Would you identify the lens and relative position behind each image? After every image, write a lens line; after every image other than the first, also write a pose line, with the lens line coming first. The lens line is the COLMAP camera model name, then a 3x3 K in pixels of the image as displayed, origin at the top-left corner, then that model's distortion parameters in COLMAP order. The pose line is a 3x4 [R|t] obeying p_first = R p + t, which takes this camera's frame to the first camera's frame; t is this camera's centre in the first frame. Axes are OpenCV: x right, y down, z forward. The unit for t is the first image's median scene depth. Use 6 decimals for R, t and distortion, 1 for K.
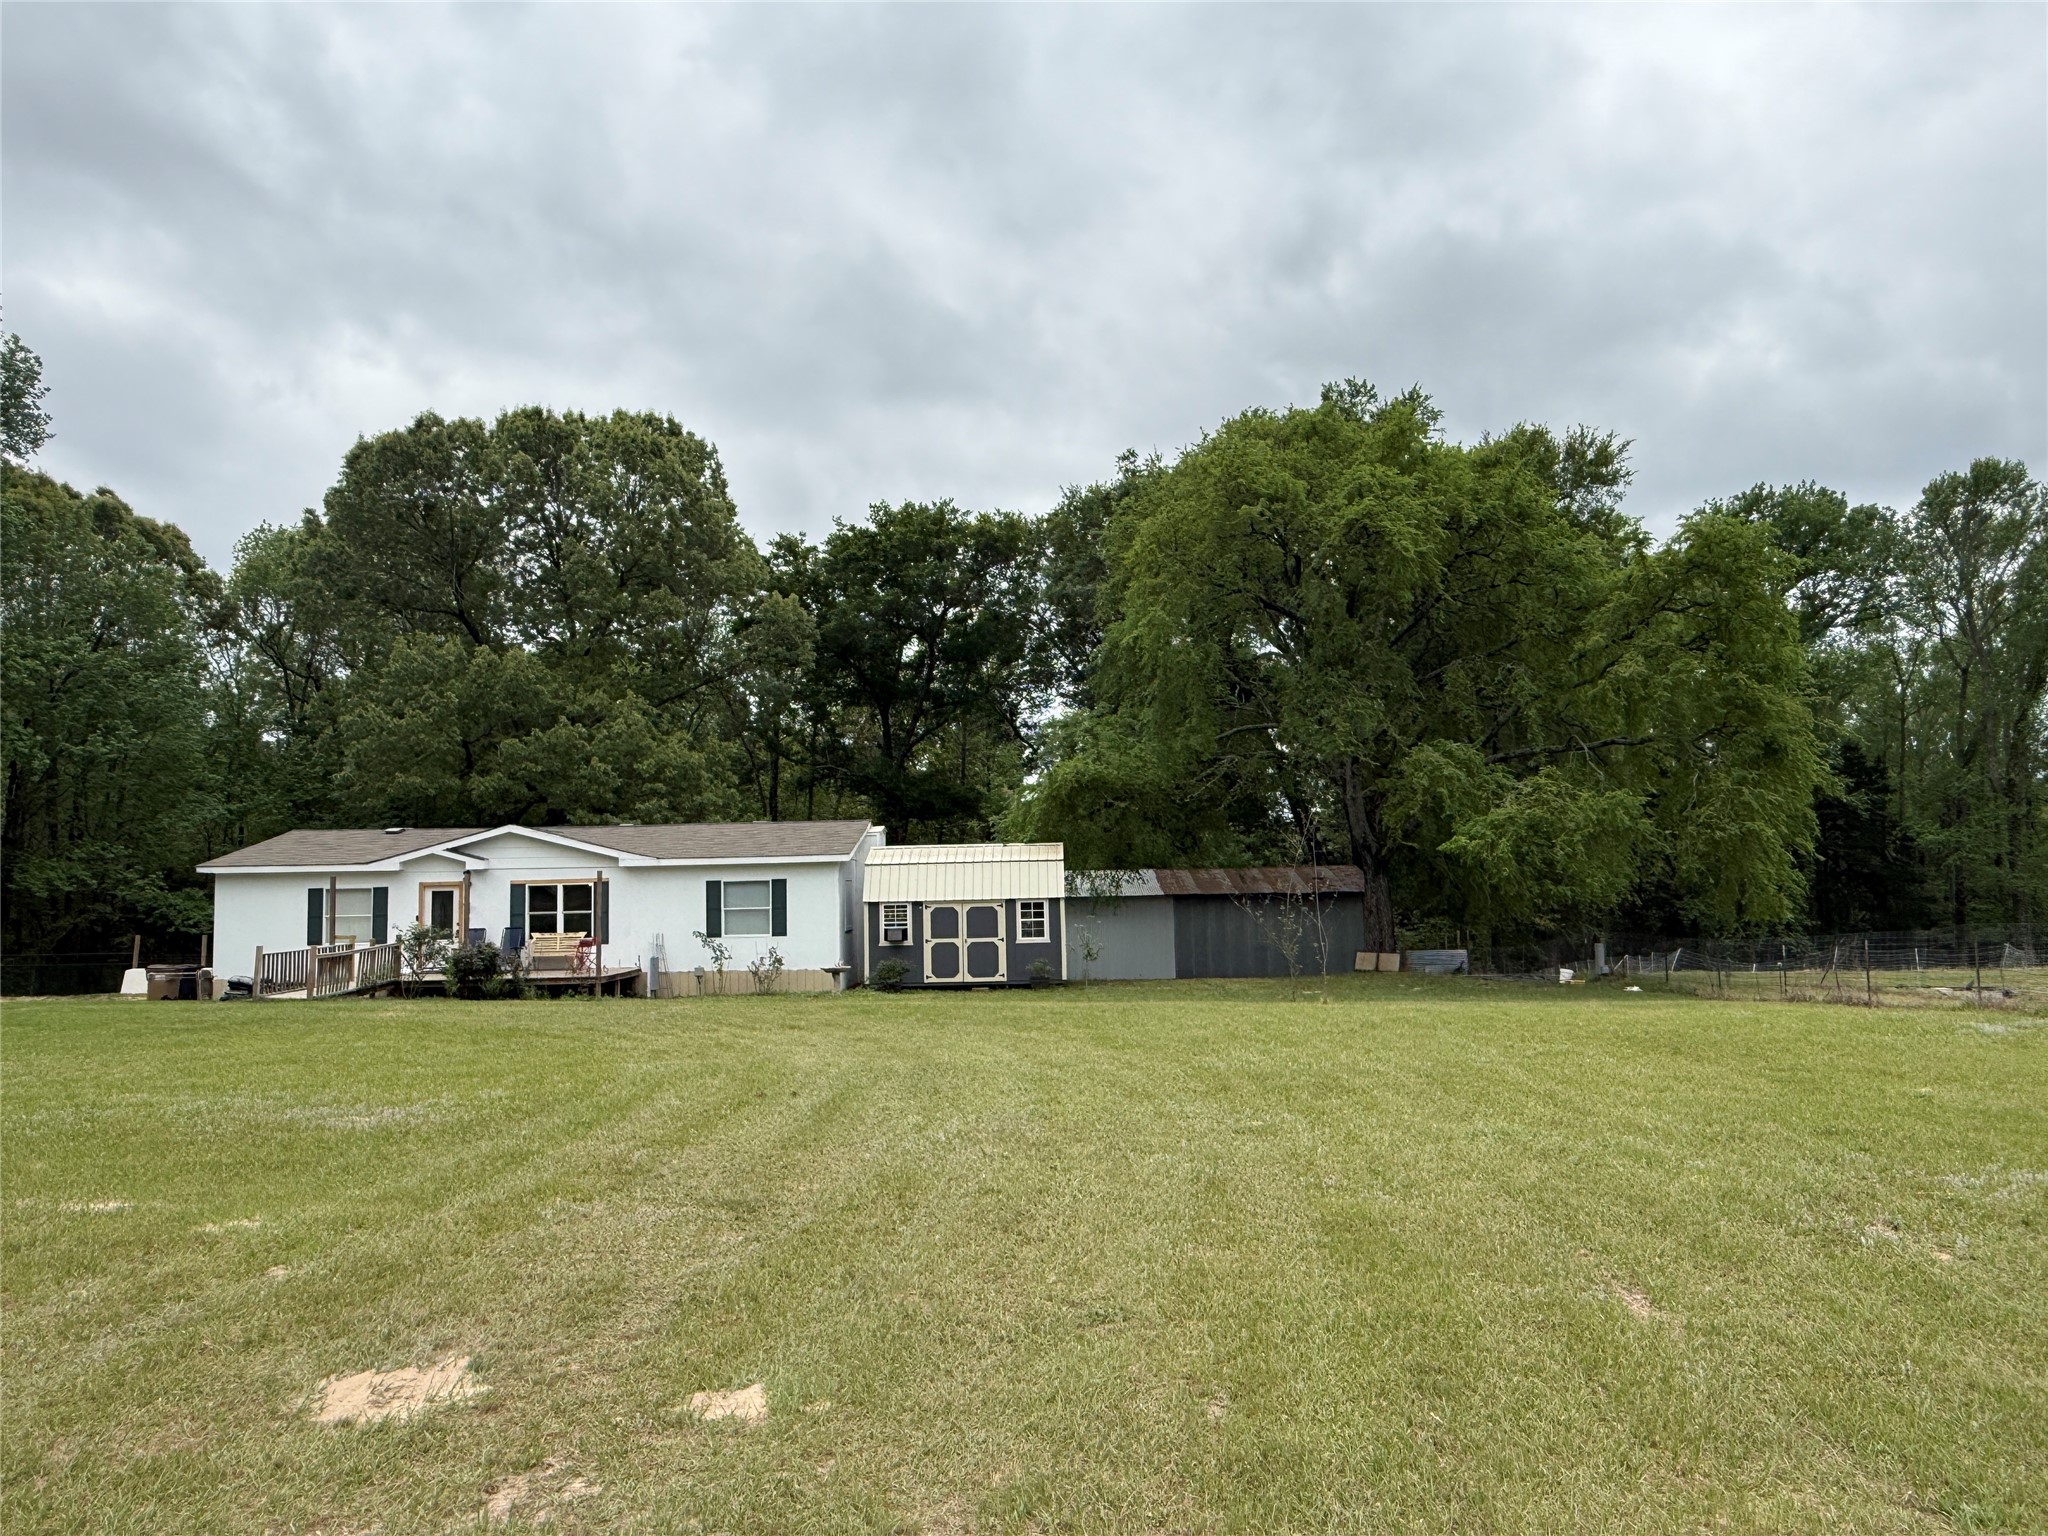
lens RADIAL K [[1394.3, 0, 1024.0], [0, 1394.3, 768.0], [0, 0, 1]] dist [0.001381, 0.001122]
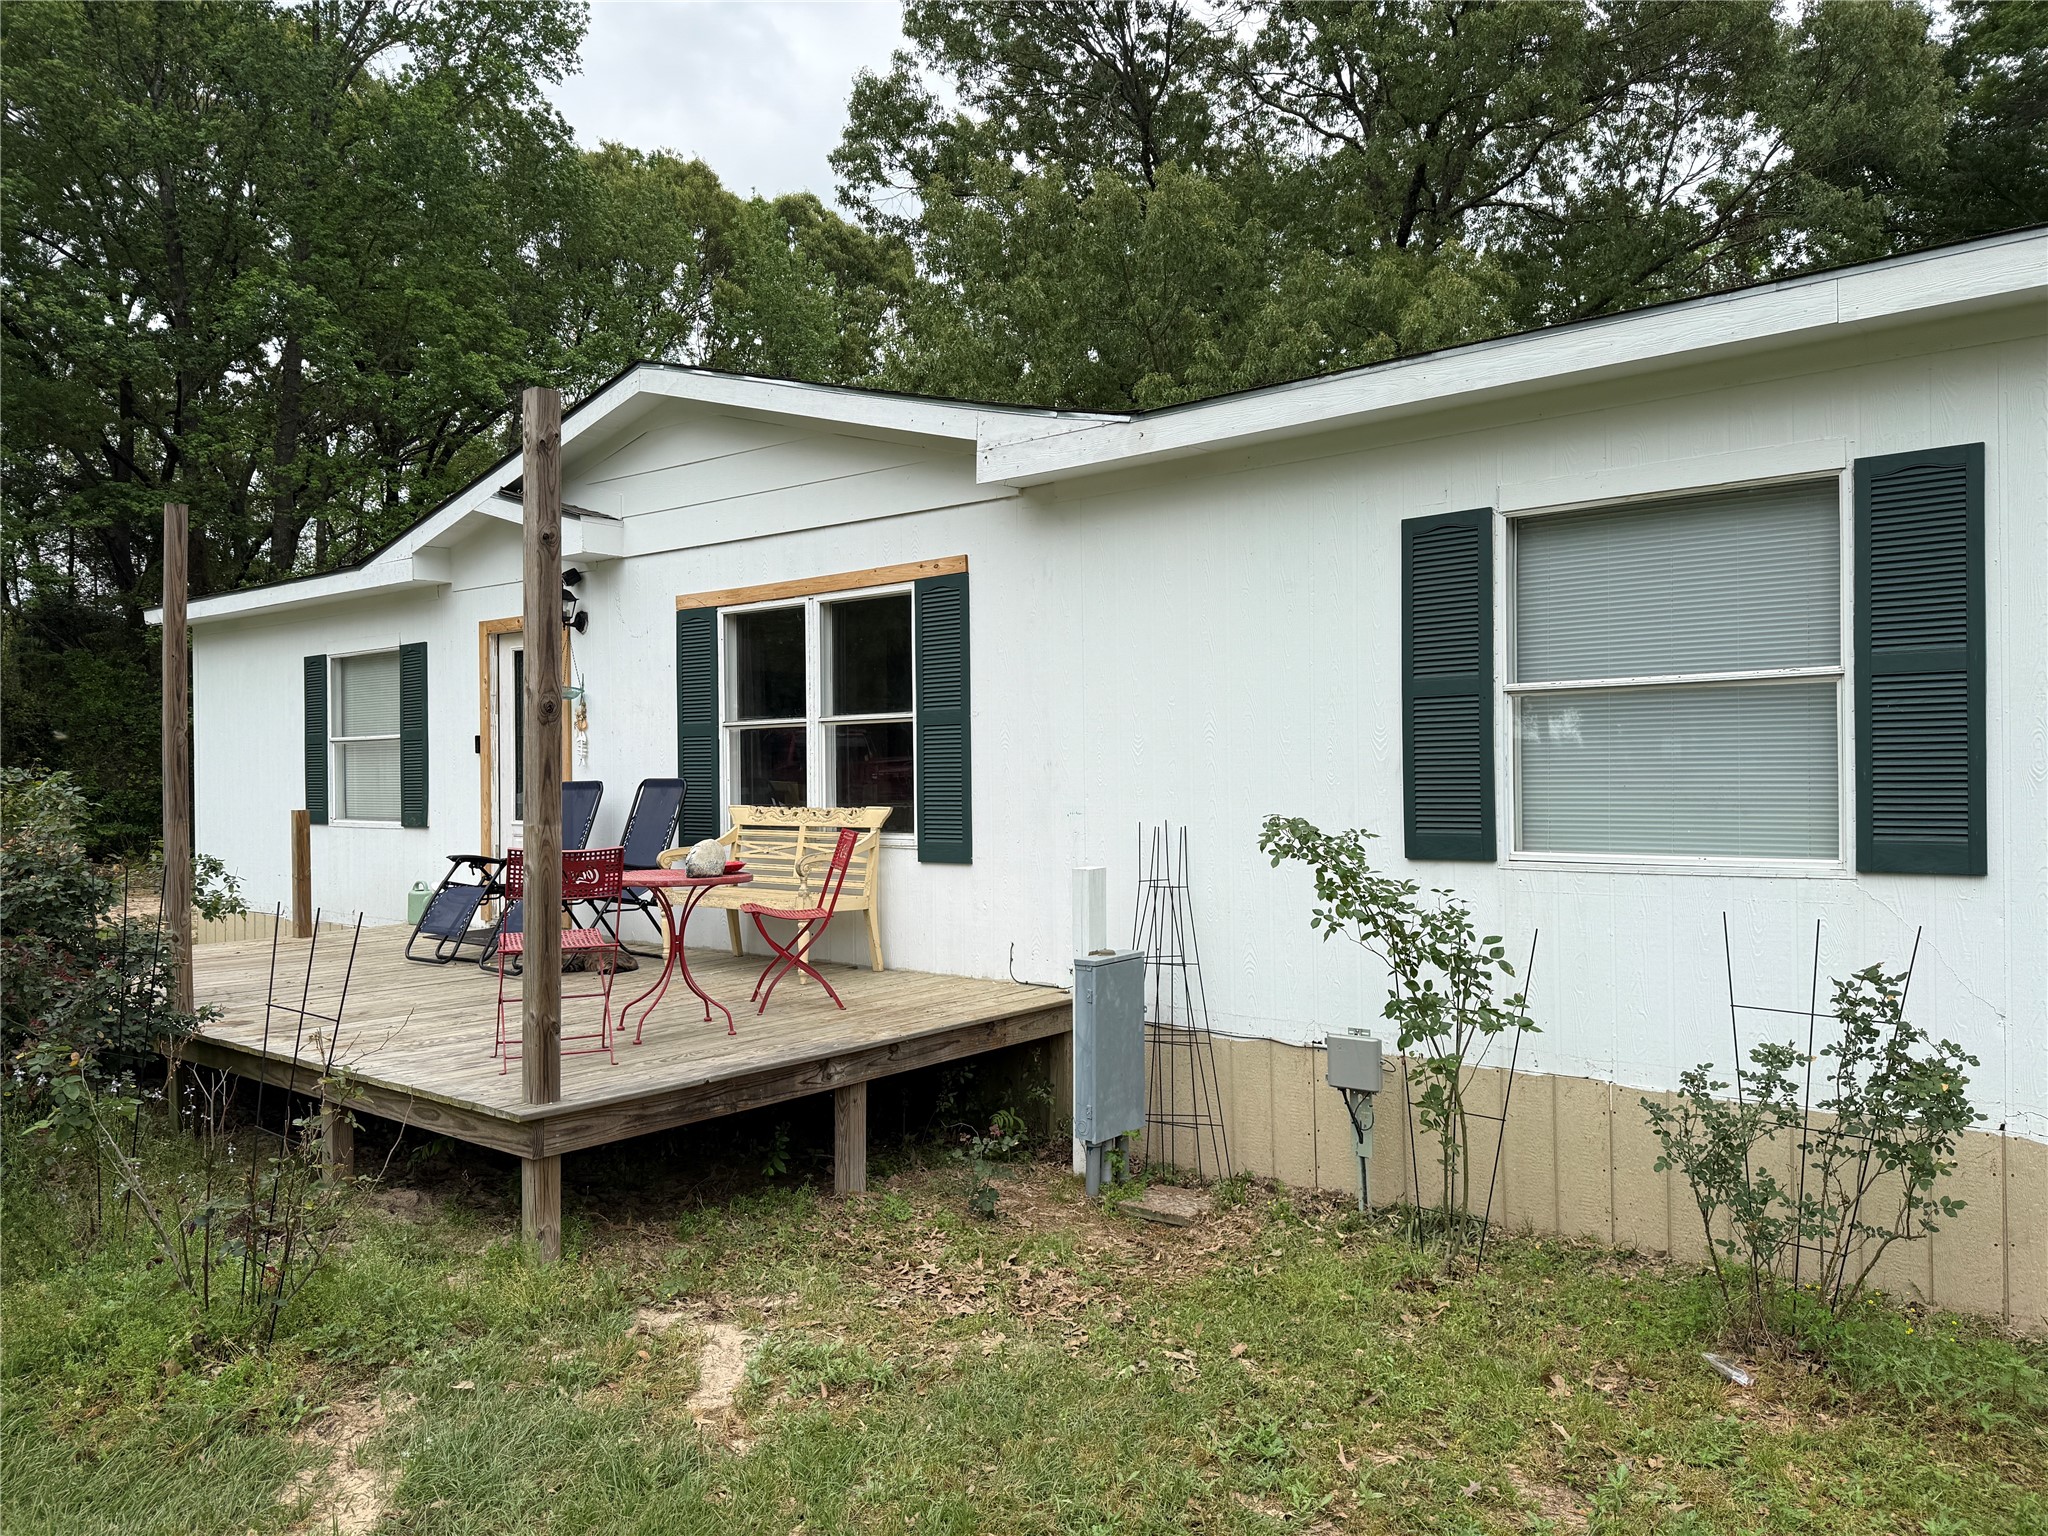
lens RADIAL K [[1441.6, 0, 1015.7], [0, 1441.6, 804.1], [0, 0, 1]] dist [0.014928, 0.001596]
pose [[0.781840, 0.025320, -0.622964, -0.155584], [0.053349, 0.992794, 0.107306, 0.093945], [0.621192, -0.117130, 0.774855, 0.833761]]
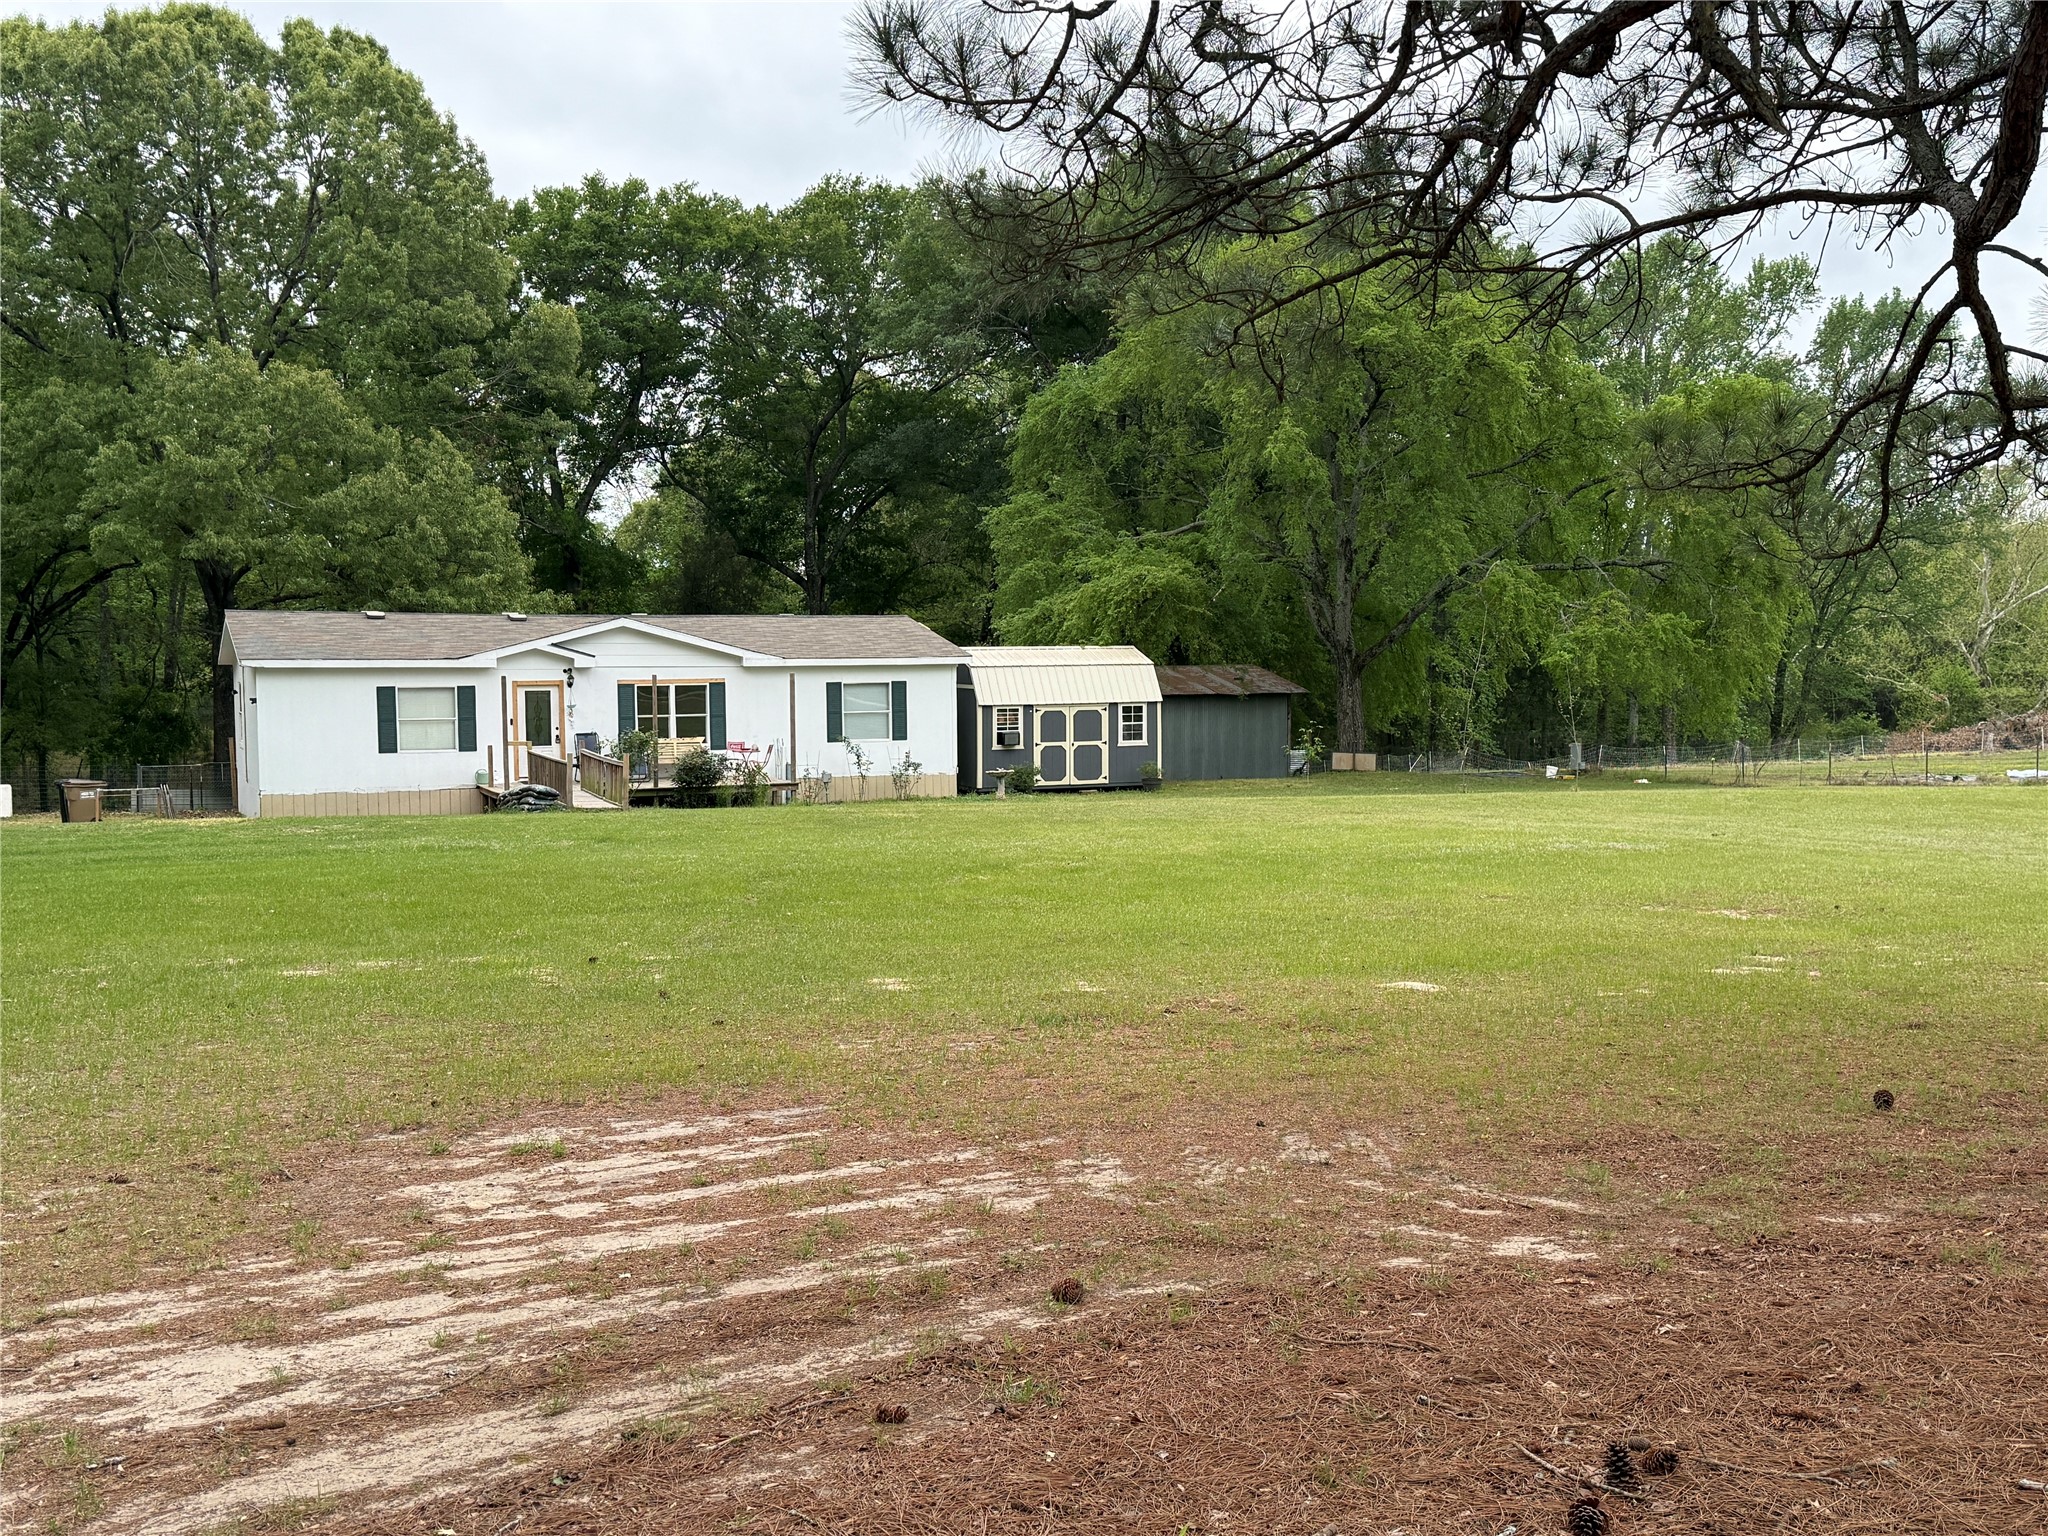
lens RADIAL K [[2069.0, 0, 1024.0], [0, 2069.0, 768.0], [0, 0, 1]] dist [0.118216, -0.009082]
pose [[0.900967, -0.010890, 0.433751, -0.715596], [-0.047117, 0.991318, 0.122757, -0.039484], [-0.431322, -0.131038, 0.892631, -0.311158]]
